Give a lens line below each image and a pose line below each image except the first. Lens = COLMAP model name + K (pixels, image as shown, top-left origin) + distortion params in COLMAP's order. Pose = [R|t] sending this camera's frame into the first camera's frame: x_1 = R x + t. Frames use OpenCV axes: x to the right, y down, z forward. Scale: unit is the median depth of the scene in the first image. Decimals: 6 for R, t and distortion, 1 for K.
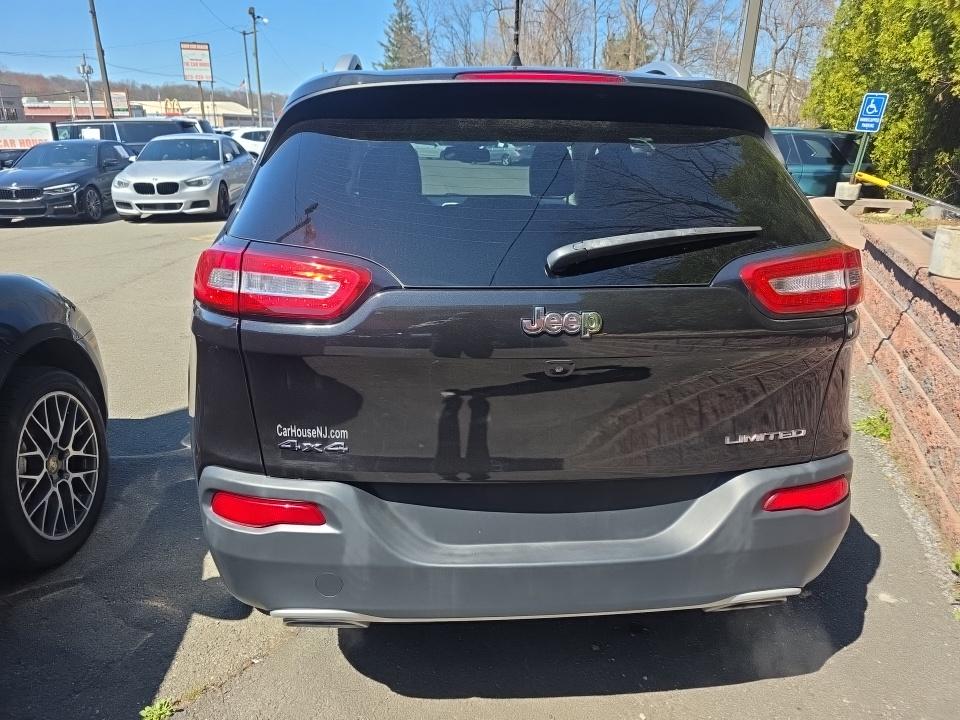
lens RADIAL K [[652.4, 0, 475.4], [0, 652.4, 358.4], [0, 0, 1]] dist [0.013882, -0.006942]
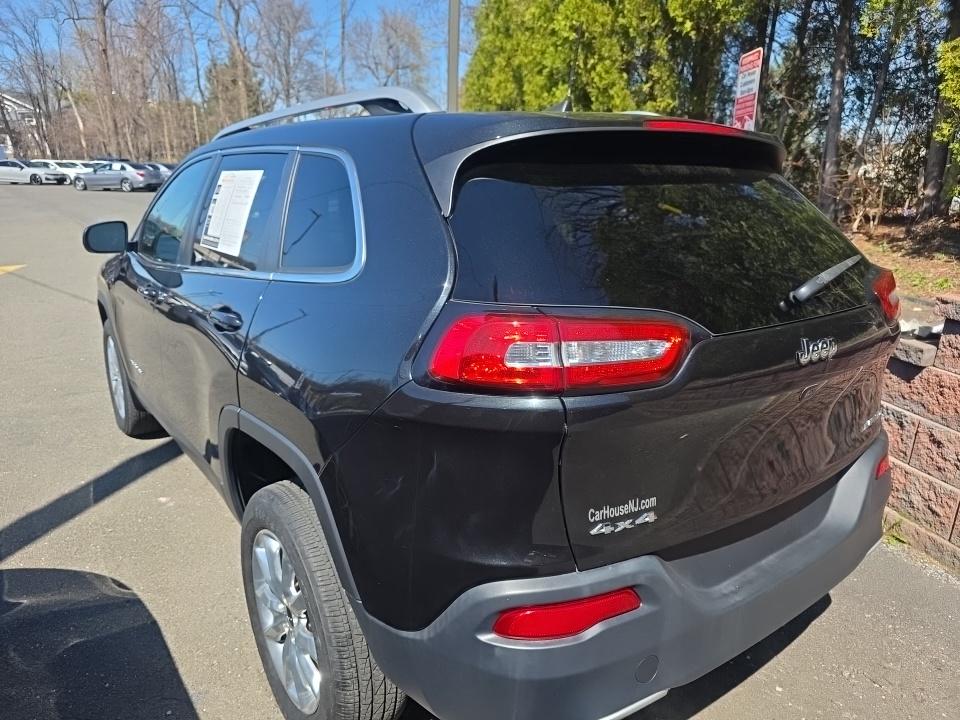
lens RADIAL K [[652.4, 0, 474.8], [0, 652.4, 360.8], [0, 0, 1]] dist [0.013882, -0.006942]
pose [[0.858129, -0.139490, 0.494123, -0.841960], [0.156298, 0.987682, 0.007382, -0.127205], [-0.489066, 0.070896, 0.869361, 0.298889]]
